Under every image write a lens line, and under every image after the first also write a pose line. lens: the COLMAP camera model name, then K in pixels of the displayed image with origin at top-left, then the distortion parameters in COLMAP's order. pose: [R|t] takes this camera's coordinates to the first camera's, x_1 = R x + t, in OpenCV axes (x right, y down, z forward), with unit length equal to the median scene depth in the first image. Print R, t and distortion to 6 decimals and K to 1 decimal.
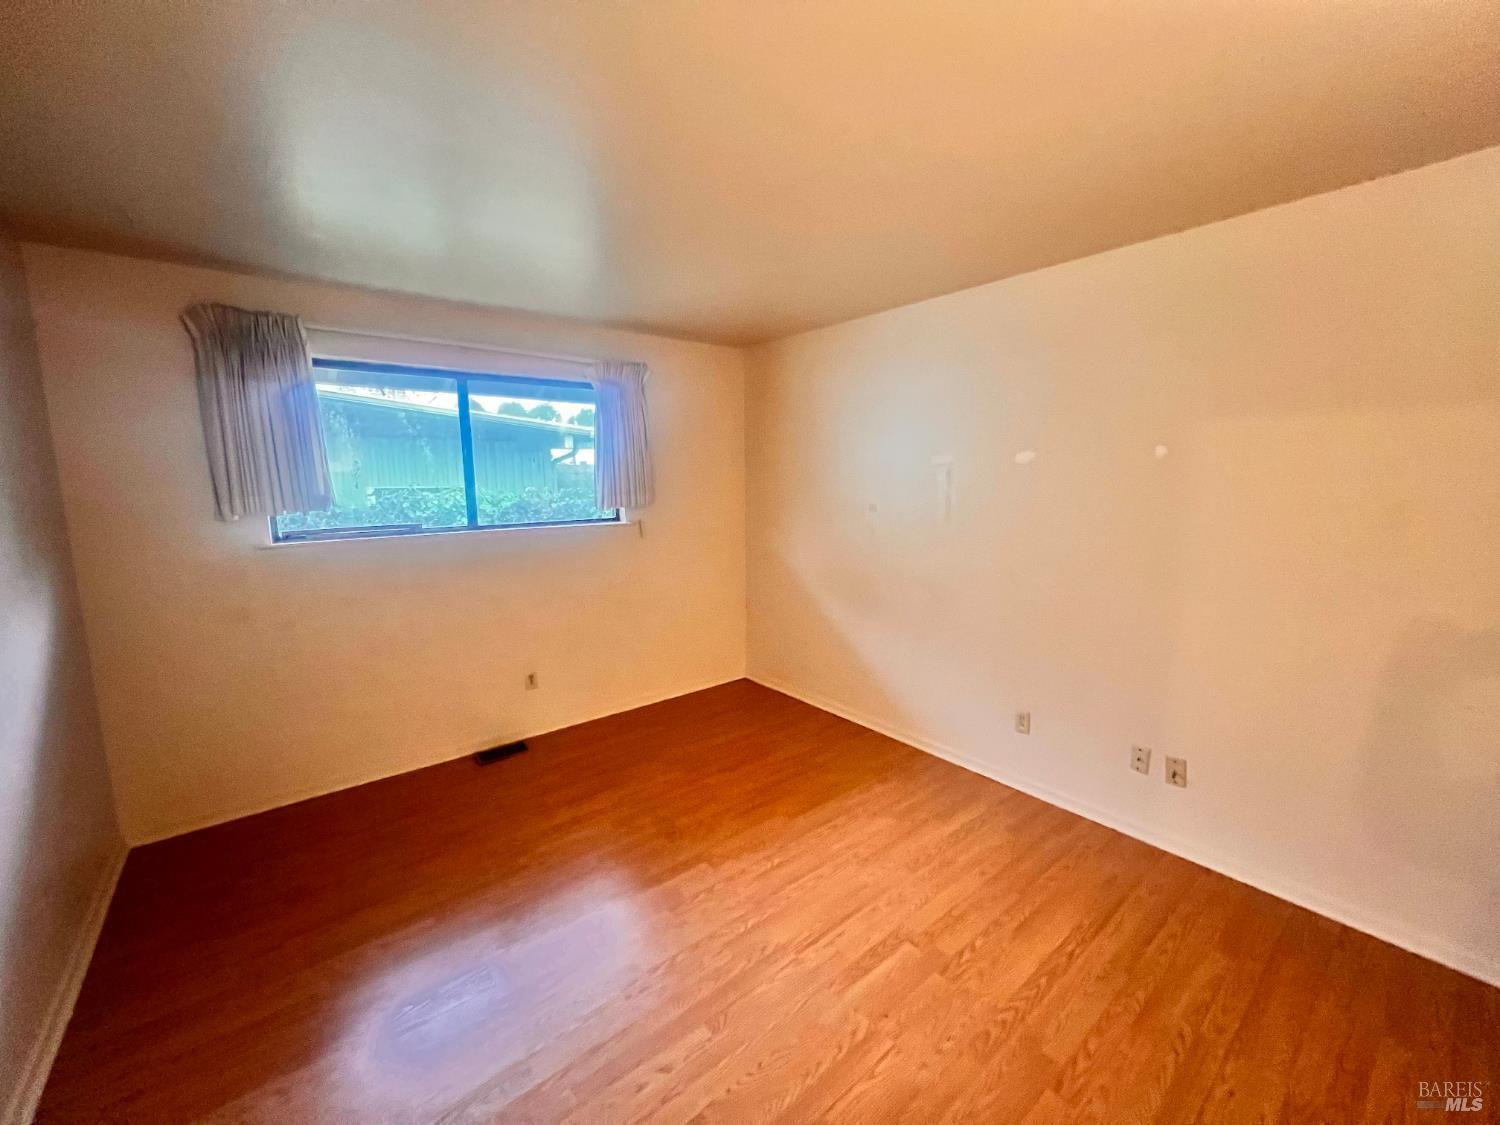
lens RADIAL K [[599.1, 0, 750.4], [0, 599.1, 561.6], [0, 0, 1]] dist [-0.002809, 0.000129]
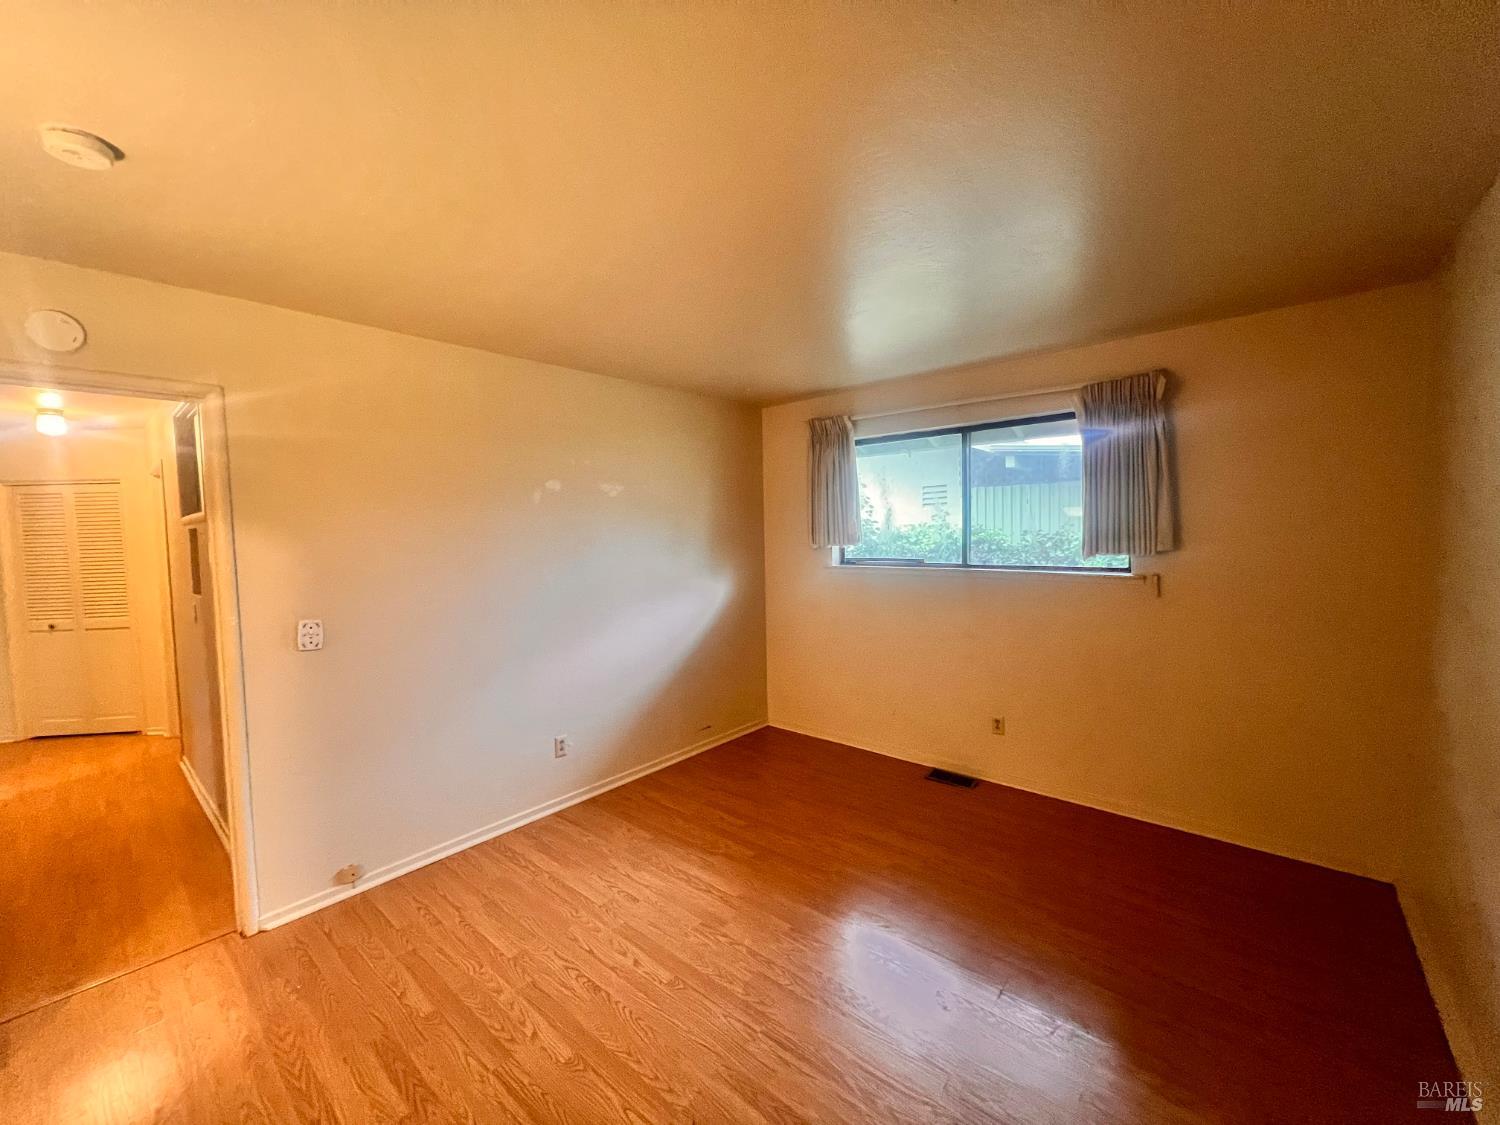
lens RADIAL K [[601.8, 0, 753.2], [0, 601.8, 562.5], [0, 0, 1]] dist [-0.000383, 0.000059]
pose [[0.179295, 0.062985, -0.981777, 0.572968], [-0.122964, 0.991557, 0.041157, -0.063861], [0.976081, 0.113344, 0.185526, 0.440639]]
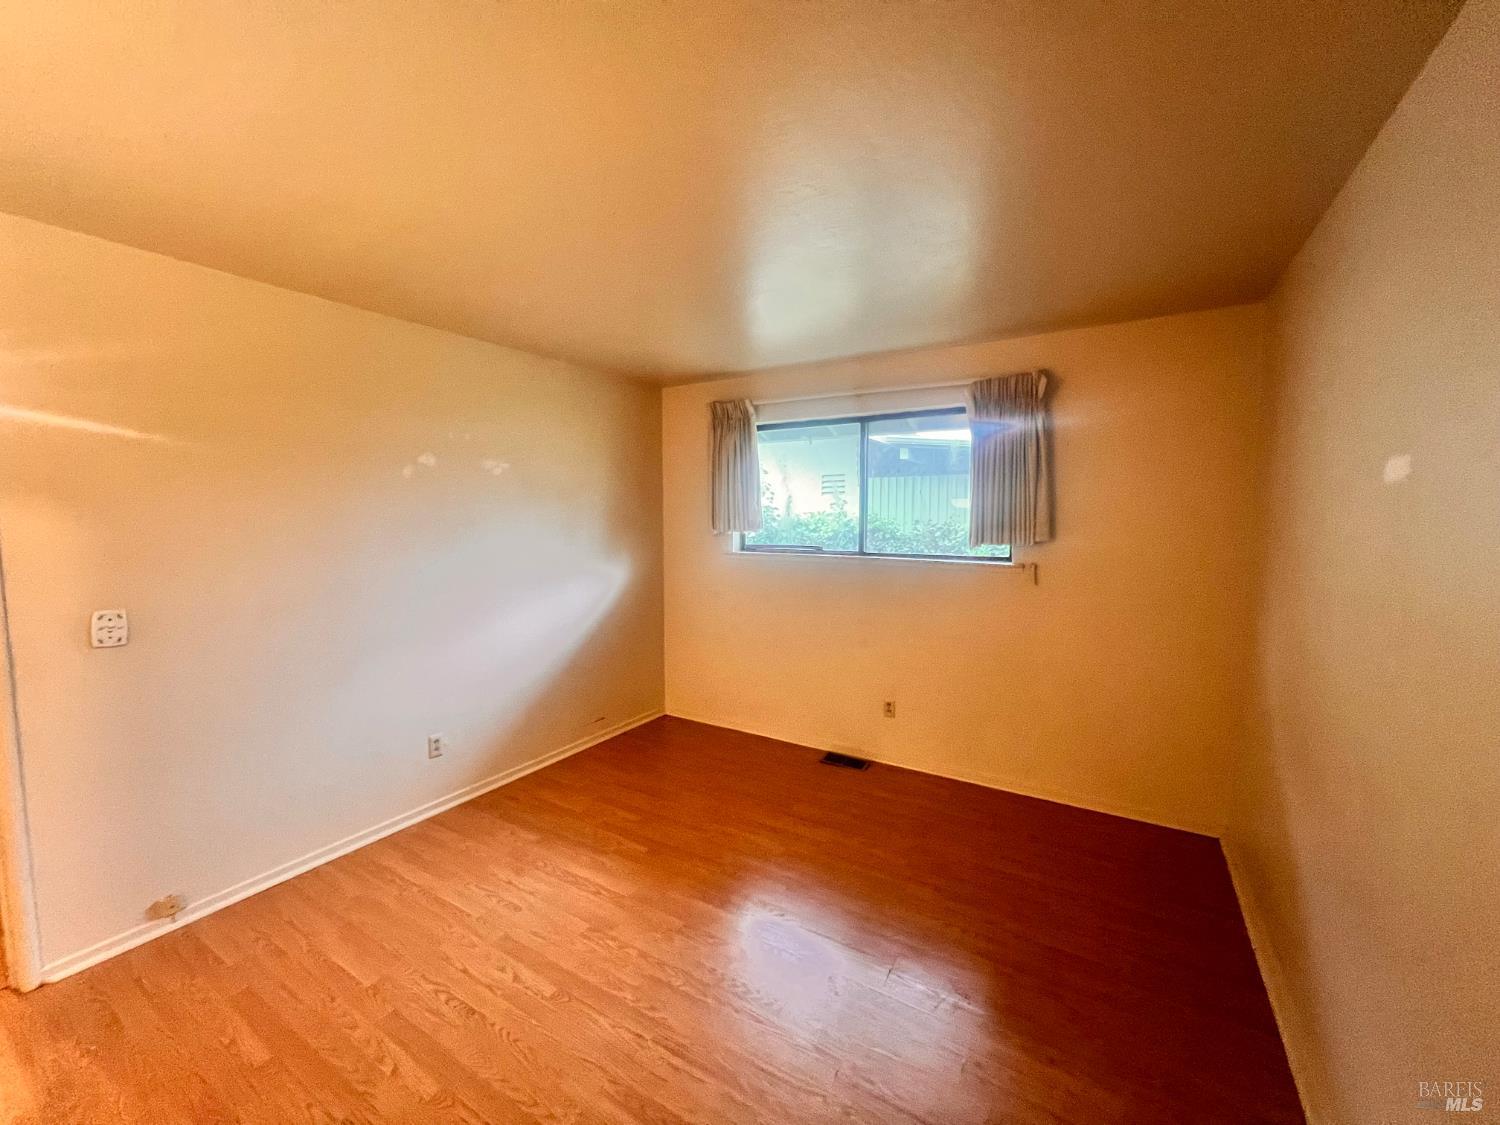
lens RADIAL K [[599.1, 0, 750.4], [0, 599.1, 561.6], [0, 0, 1]] dist [-0.002809, 0.000129]
pose [[0.330634, 0.087303, -0.939712, 0.543820], [-0.139931, 0.989241, 0.042670, -0.064138], [0.933328, 0.117387, 0.339293, 0.453667]]
